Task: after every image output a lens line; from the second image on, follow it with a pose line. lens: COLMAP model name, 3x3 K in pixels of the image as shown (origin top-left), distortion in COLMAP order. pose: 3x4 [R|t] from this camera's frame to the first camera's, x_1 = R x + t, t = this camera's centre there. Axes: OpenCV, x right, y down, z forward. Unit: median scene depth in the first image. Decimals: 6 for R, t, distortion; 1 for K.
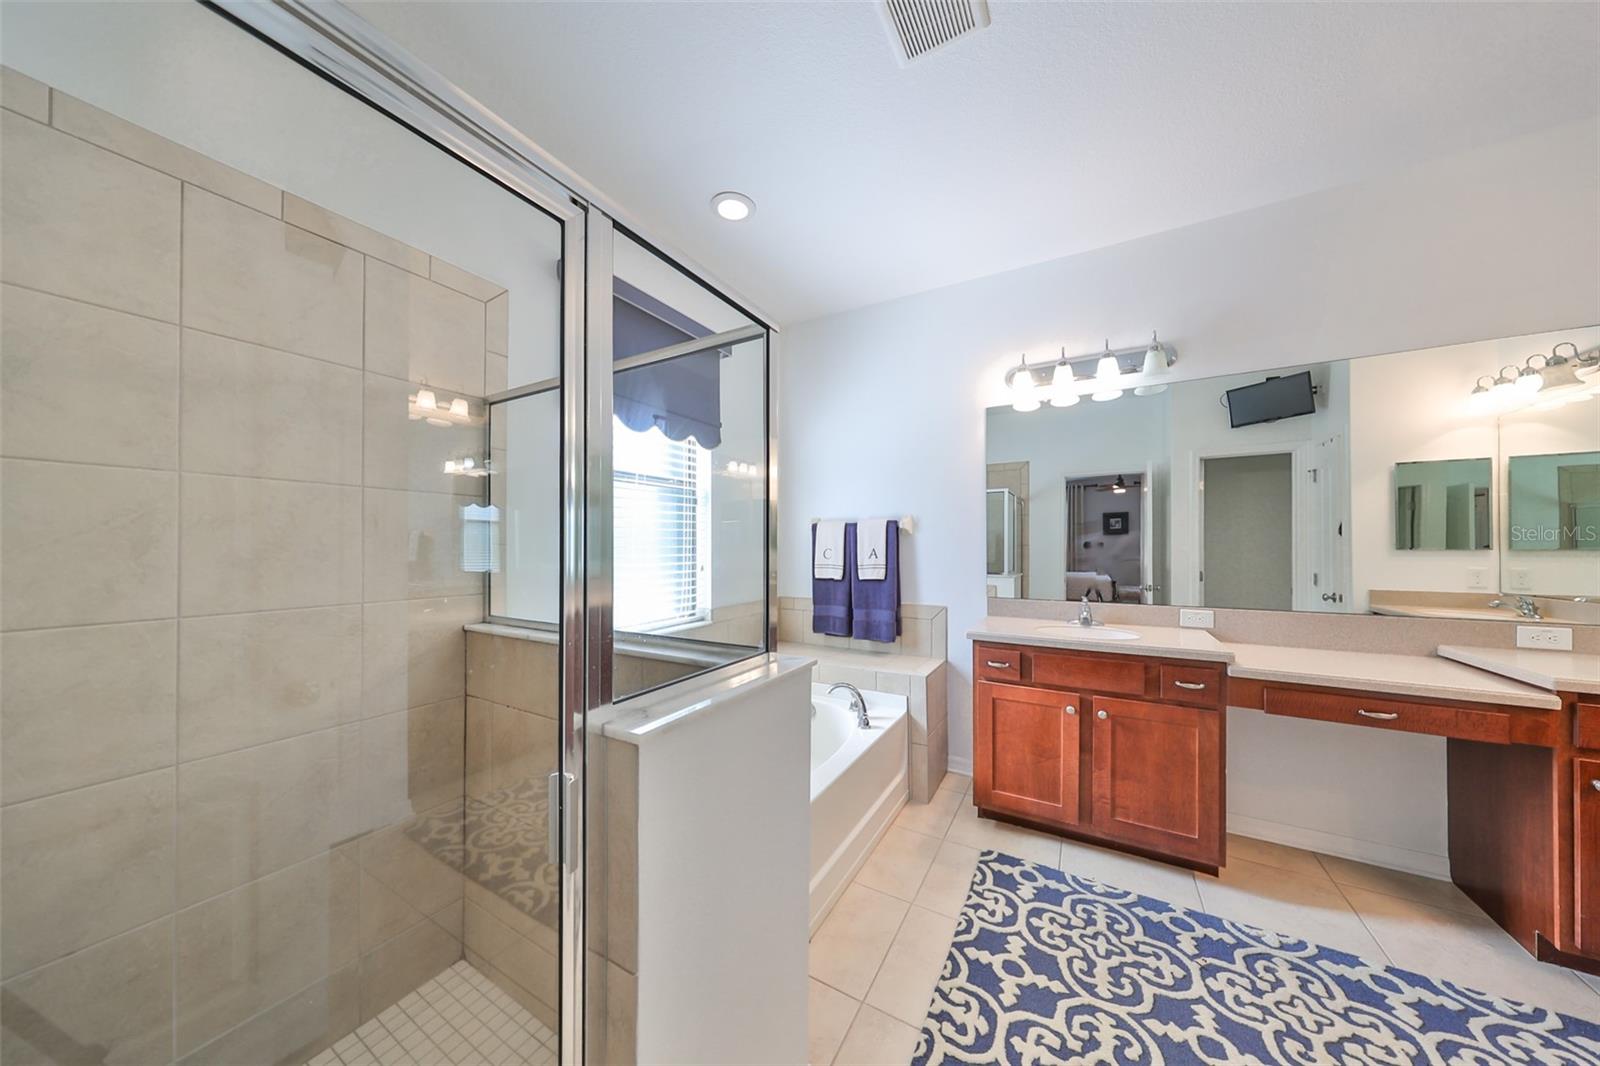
lens RADIAL K [[497.4, 0, 798.4], [0, 497.4, 547.4], [0, 0, 1]] dist [-0.000563, 0.000058]
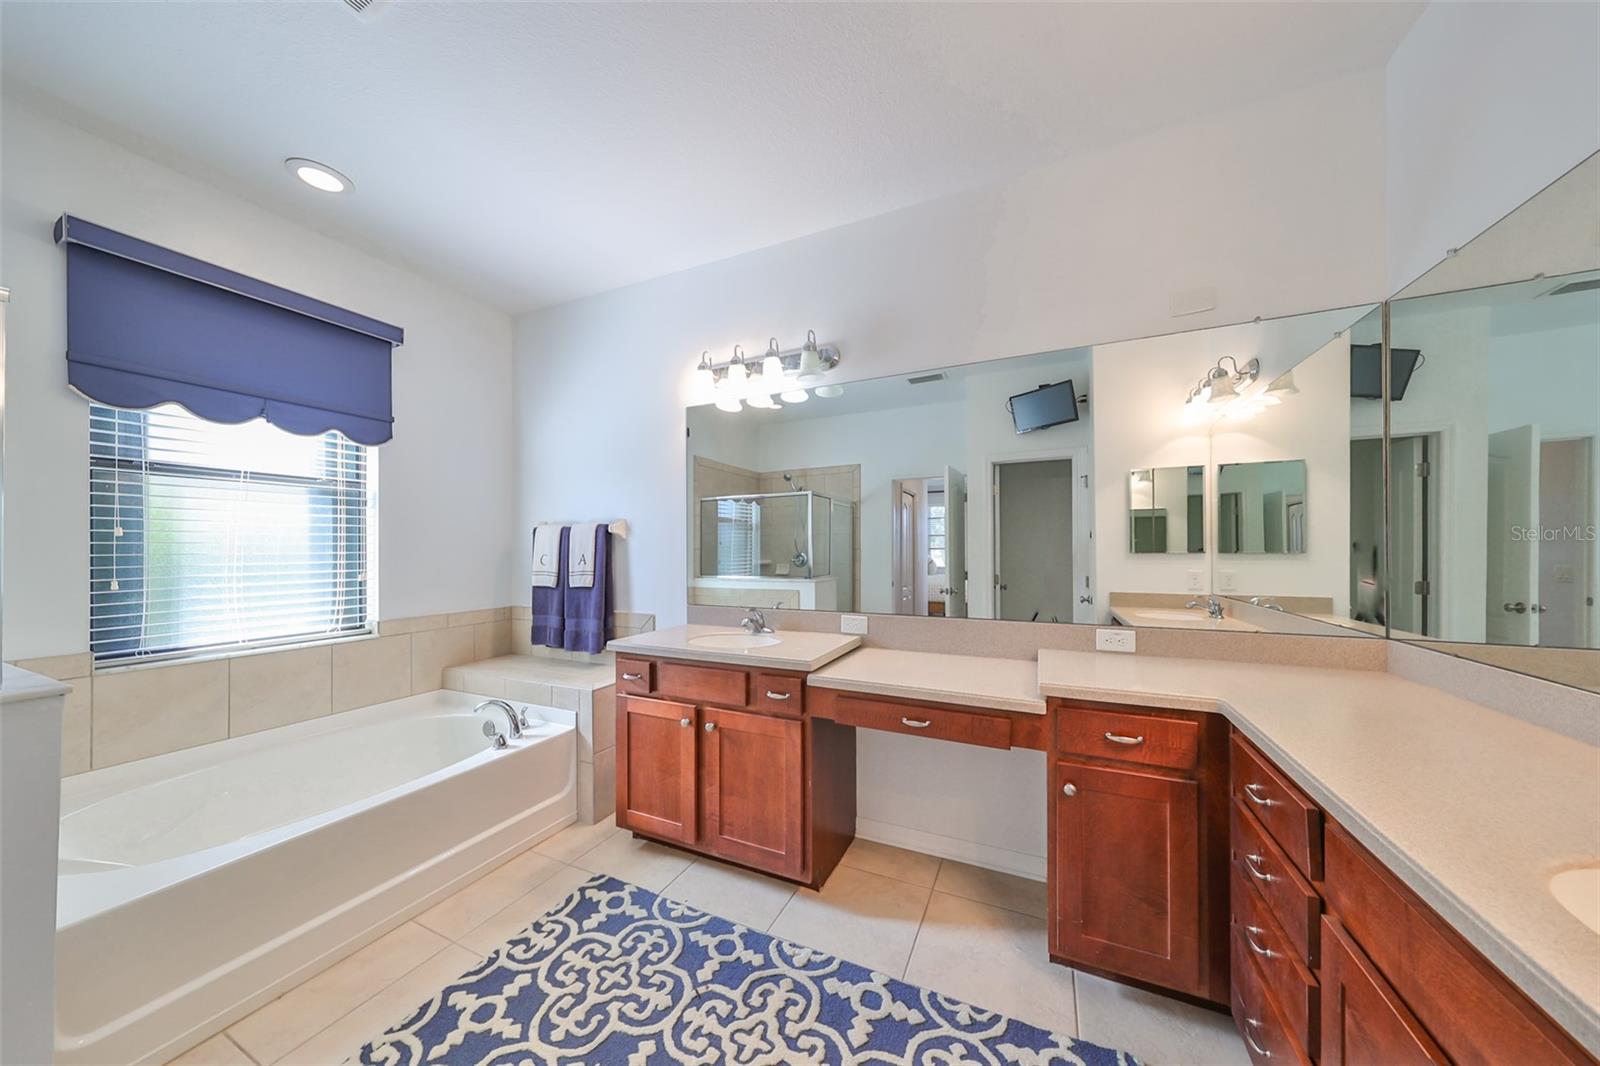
lens RADIAL K [[504.2, 0, 805.4], [0, 504.2, 551.5], [0, 0, 1]] dist [-0.000728, -0.000016]
pose [[0.996384, -0.002756, 0.084919, 0.690952], [0.002705, 0.999996, 0.000725, -0.002991], [-0.084920, -0.000493, 0.996388, 0.017436]]
